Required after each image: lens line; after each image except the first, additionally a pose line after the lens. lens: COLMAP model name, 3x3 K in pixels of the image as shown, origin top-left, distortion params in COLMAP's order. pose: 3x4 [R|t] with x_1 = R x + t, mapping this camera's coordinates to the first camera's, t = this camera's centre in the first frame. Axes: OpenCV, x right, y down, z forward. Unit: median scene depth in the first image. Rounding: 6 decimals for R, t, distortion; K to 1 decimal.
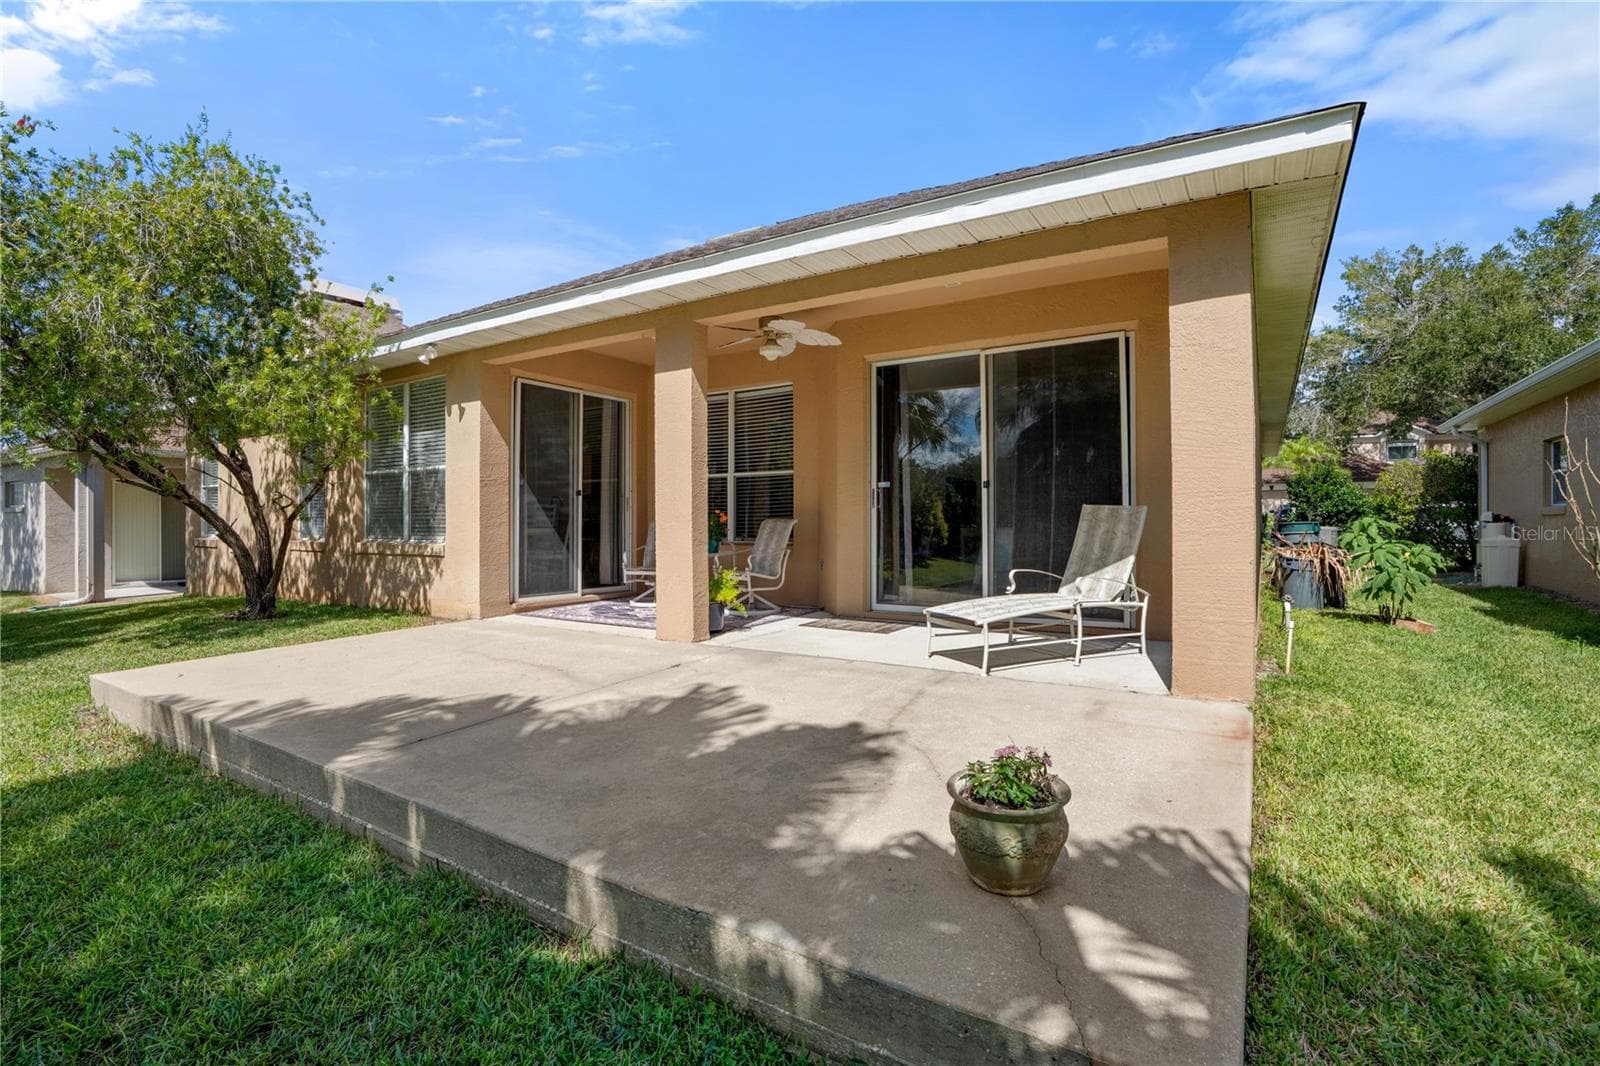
lens RADIAL K [[736.4, 0, 800.0], [0, 736.4, 533.0], [0, 0, 1]] dist [-0.040753, 0.000059]
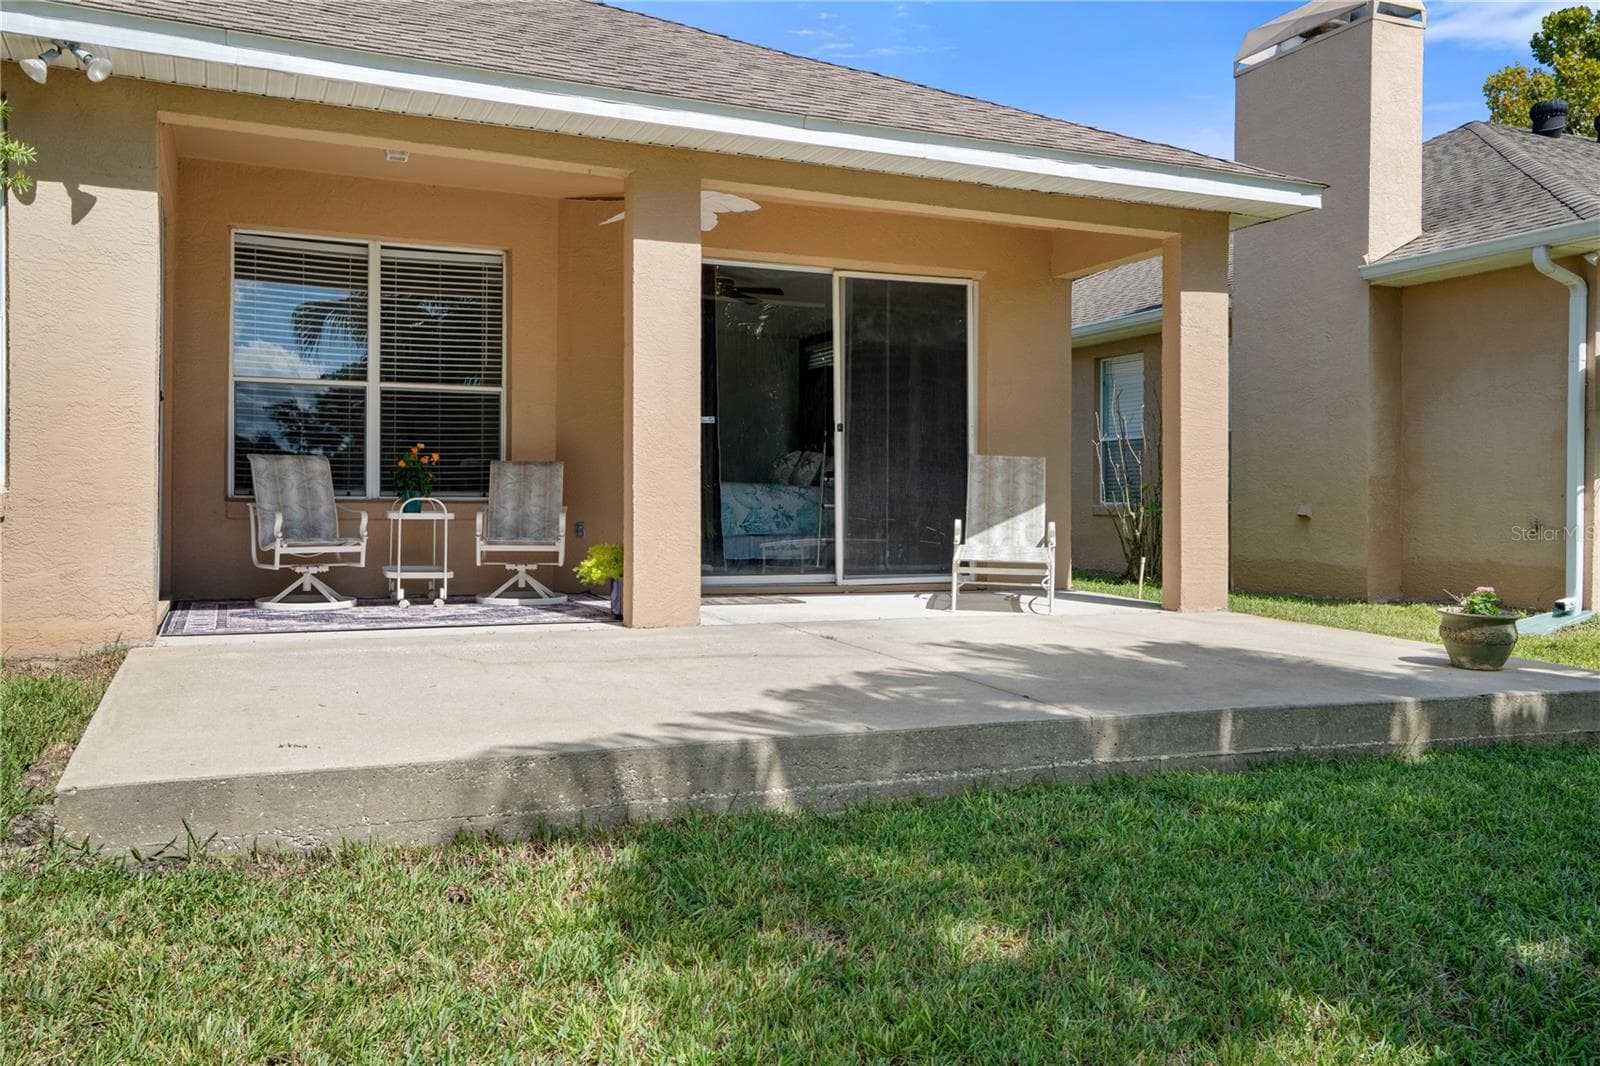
lens RADIAL K [[1302.2, 0, 792.7], [0, 1302.2, 492.8], [0, 0, 1]] dist [0.061216, 0.001188]
pose [[0.562633, 0.012461, 0.826613, -0.861714], [0.006842, 0.999782, -0.019728, 0.033010], [-0.826678, 0.016756, 0.562425, 0.158464]]
